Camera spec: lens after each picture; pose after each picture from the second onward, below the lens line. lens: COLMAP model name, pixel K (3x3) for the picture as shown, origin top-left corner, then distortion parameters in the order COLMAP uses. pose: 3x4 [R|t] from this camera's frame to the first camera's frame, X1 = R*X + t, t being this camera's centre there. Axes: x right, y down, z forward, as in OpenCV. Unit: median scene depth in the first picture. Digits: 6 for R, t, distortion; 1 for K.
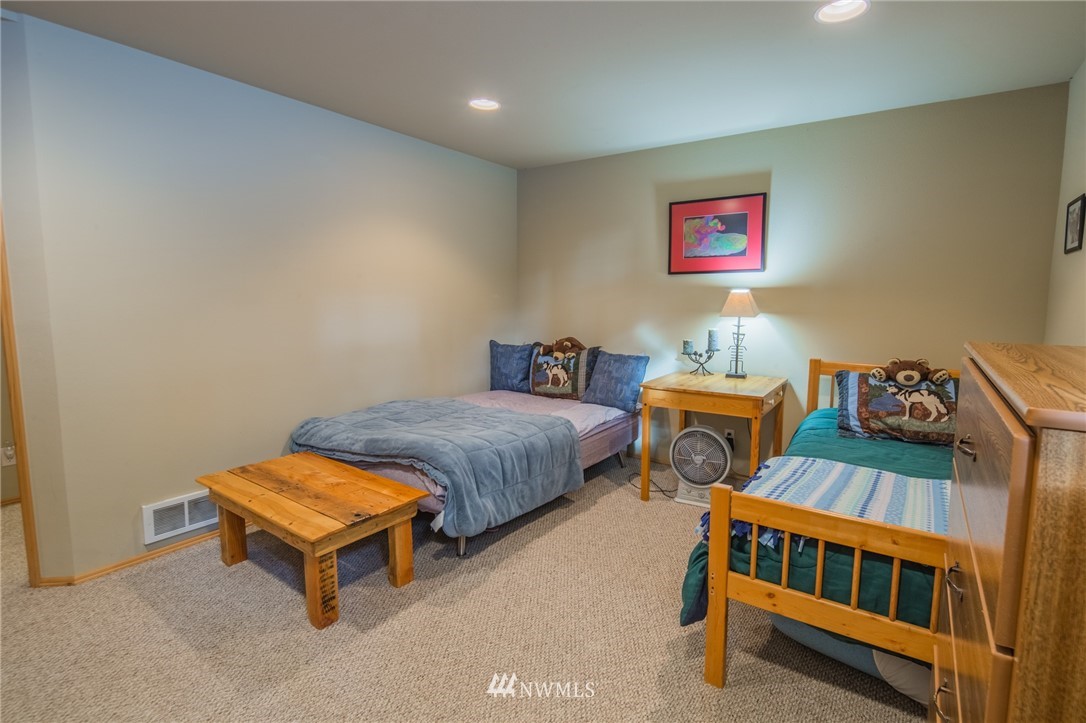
lens RADIAL K [[524.2, 0, 564.8], [0, 524.2, 350.6], [0, 0, 1]] dist [0.006752, -0.005409]
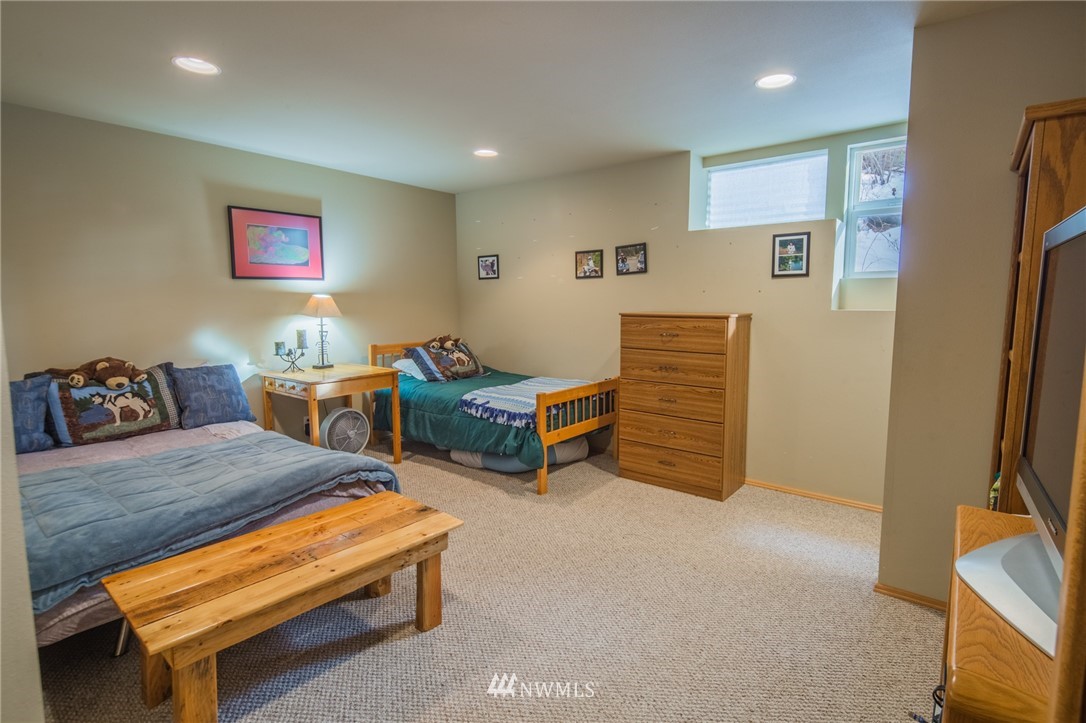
lens RADIAL K [[524.2, 0, 564.8], [0, 524.2, 350.6], [0, 0, 1]] dist [0.006752, -0.005409]
pose [[0.065463, -0.104887, 0.992327, -0.800305], [0.105631, 0.989601, 0.097630, -0.045591], [-0.992248, 0.098429, 0.075862, 0.346795]]
